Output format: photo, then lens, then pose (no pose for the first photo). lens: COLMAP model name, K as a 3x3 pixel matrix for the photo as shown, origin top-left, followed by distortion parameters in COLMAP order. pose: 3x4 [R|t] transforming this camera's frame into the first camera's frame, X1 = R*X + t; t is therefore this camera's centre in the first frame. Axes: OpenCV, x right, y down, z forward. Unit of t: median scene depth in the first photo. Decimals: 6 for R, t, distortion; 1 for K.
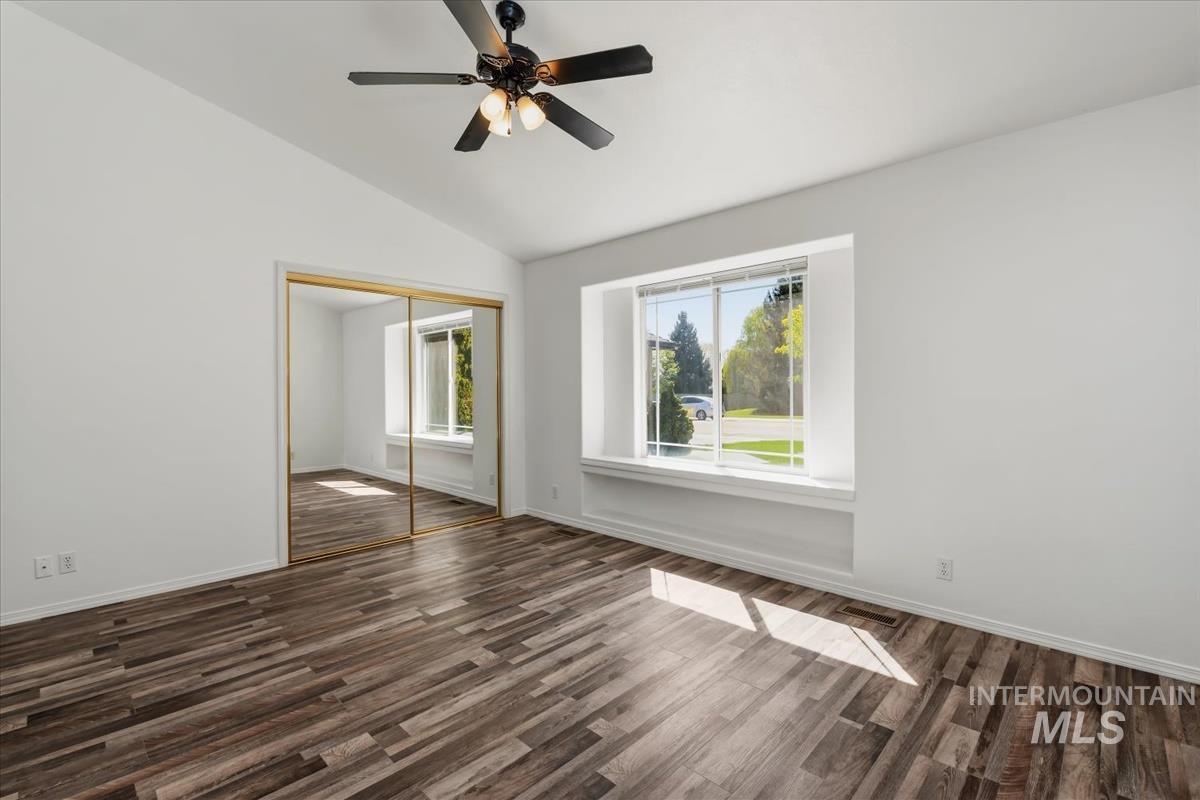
lens RADIAL K [[529.9, 0, 588.0], [0, 529.9, 388.2], [0, 0, 1]] dist [0.002359, -0.009684]
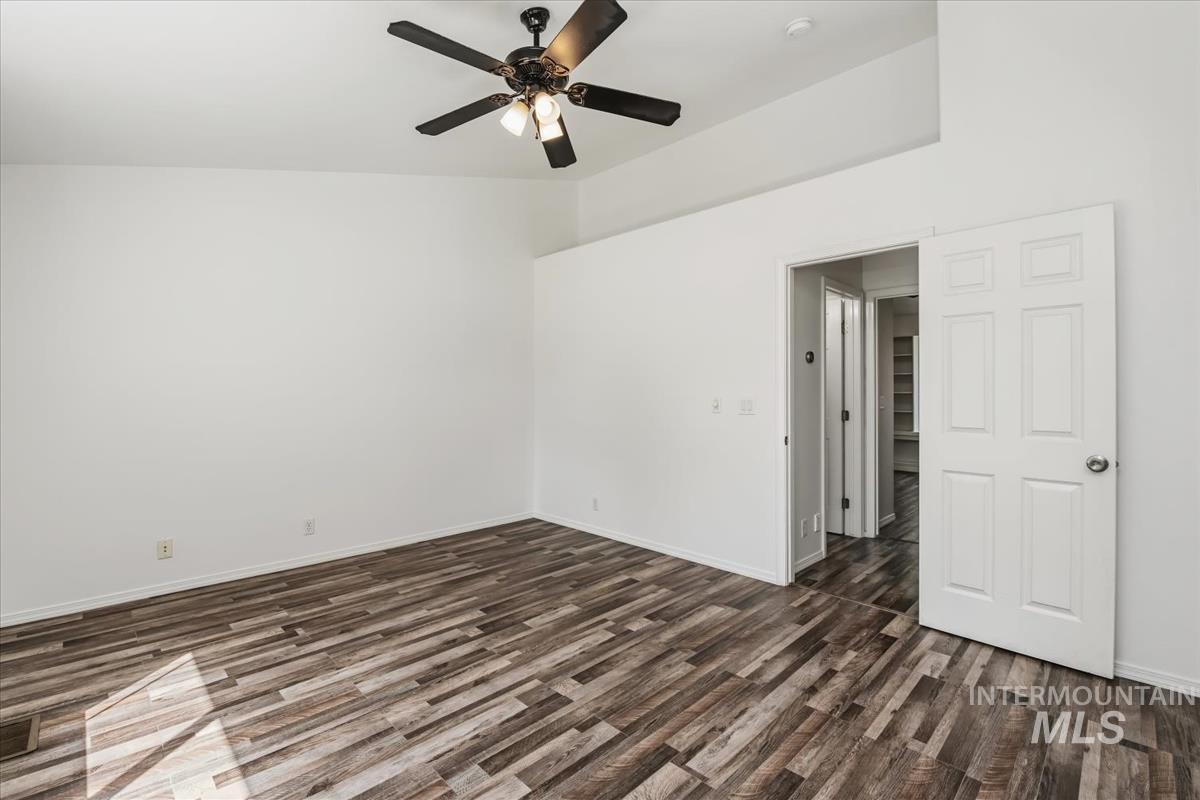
lens RADIAL K [[529.9, 0, 588.0], [0, 529.9, 388.2], [0, 0, 1]] dist [0.002359, -0.009684]
pose [[-0.999673, 0.007574, 0.024438, -0.270638], [0.007346, 0.999929, -0.009403, -0.004468], [-0.024508, -0.009221, -0.999657, 2.024553]]
